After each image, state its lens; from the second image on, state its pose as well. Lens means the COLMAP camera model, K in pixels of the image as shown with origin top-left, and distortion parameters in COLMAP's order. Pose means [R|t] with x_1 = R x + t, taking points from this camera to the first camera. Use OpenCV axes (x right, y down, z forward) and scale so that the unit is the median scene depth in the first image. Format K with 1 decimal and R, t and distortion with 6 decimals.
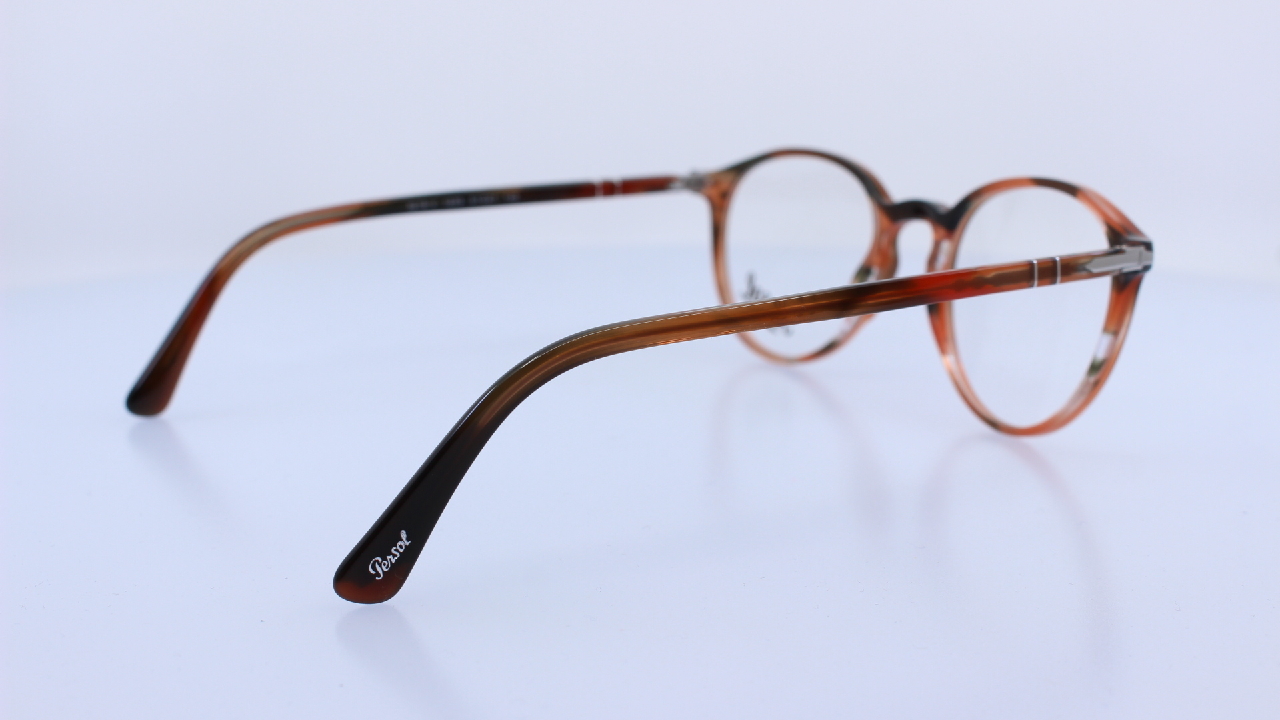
lens RADIAL K [[1704.9, 0, 640.0], [0, 1704.9, 360.0], [0, 0, 1]] dist [-0.055400, -0.003453]
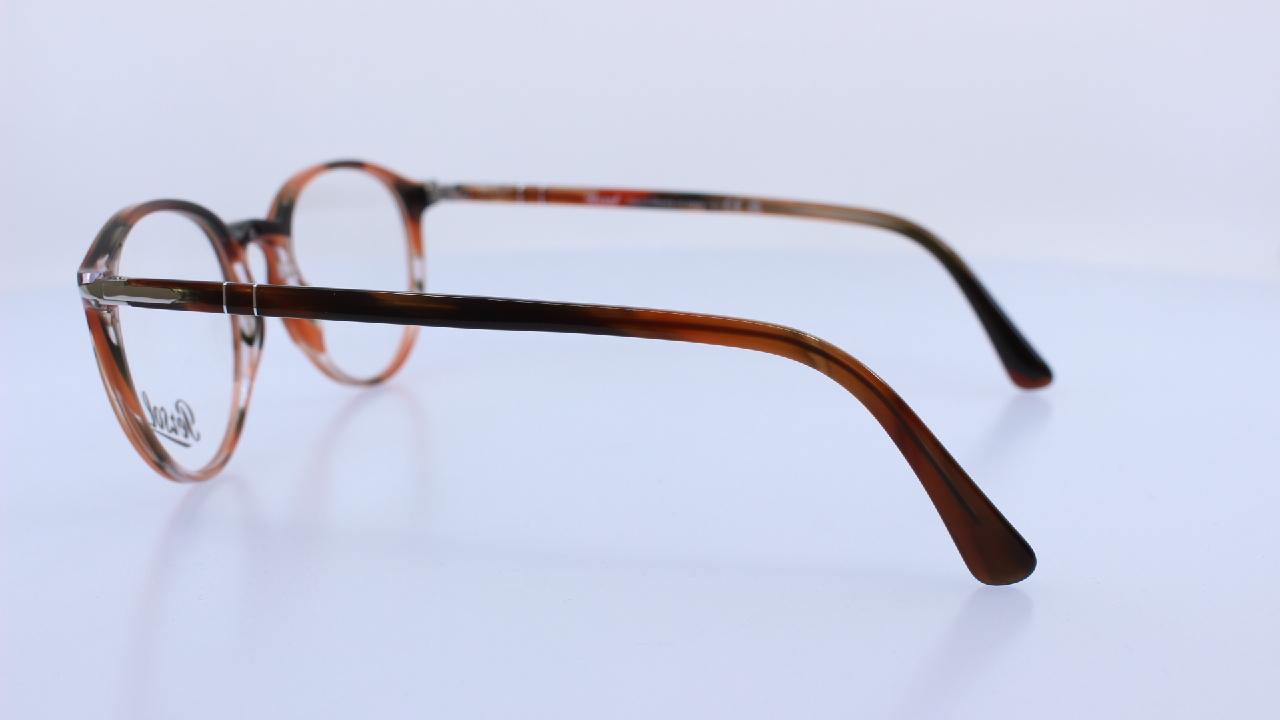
lens RADIAL K [[1704.9, 0, 640.0], [0, 1704.9, 360.0], [0, 0, 1]] dist [-0.055400, -0.003453]
pose [[-0.731835, -0.131668, 0.668641, -0.604634], [0.146233, 0.927962, 0.342787, -0.301051], [-0.665608, 0.348641, -0.659861, 1.452959]]
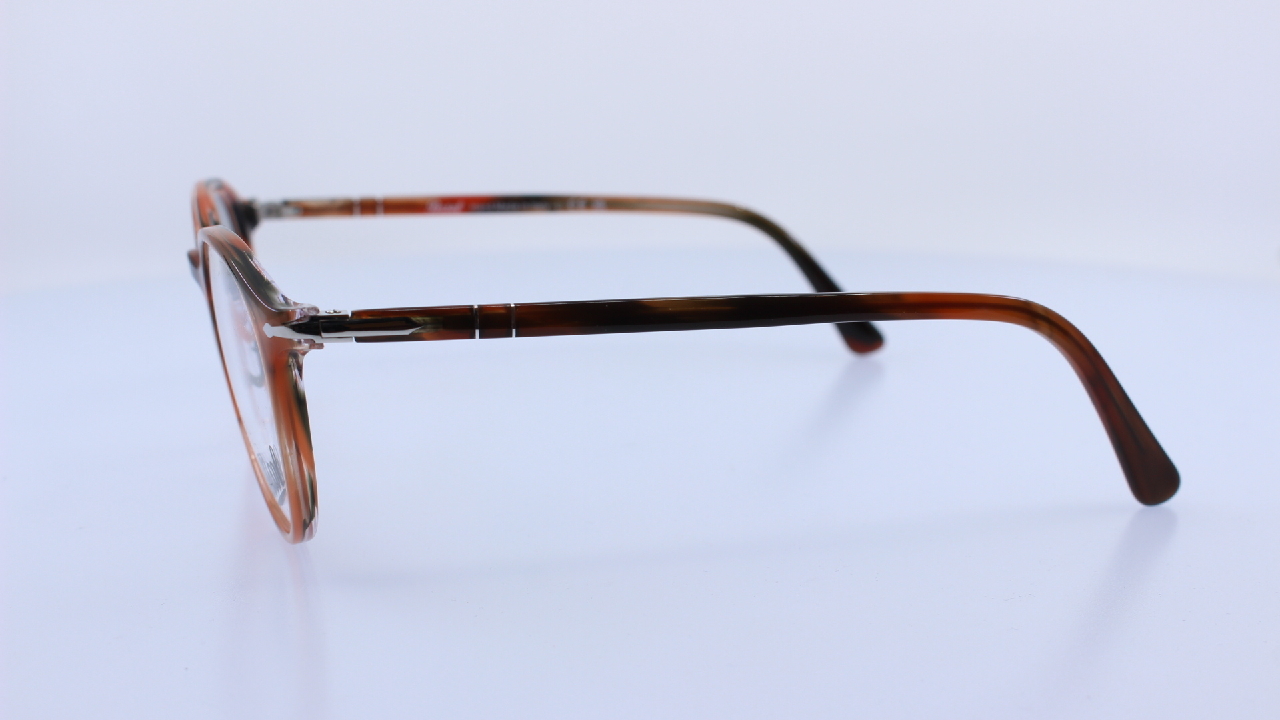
lens RADIAL K [[1704.9, 0, 640.0], [0, 1704.9, 360.0], [0, 0, 1]] dist [-0.055400, -0.003453]
pose [[-0.973893, -0.036901, 0.223988, -0.216468], [0.055315, 0.918382, 0.391809, -0.344677], [-0.220165, 0.393970, -0.892365, 1.659758]]
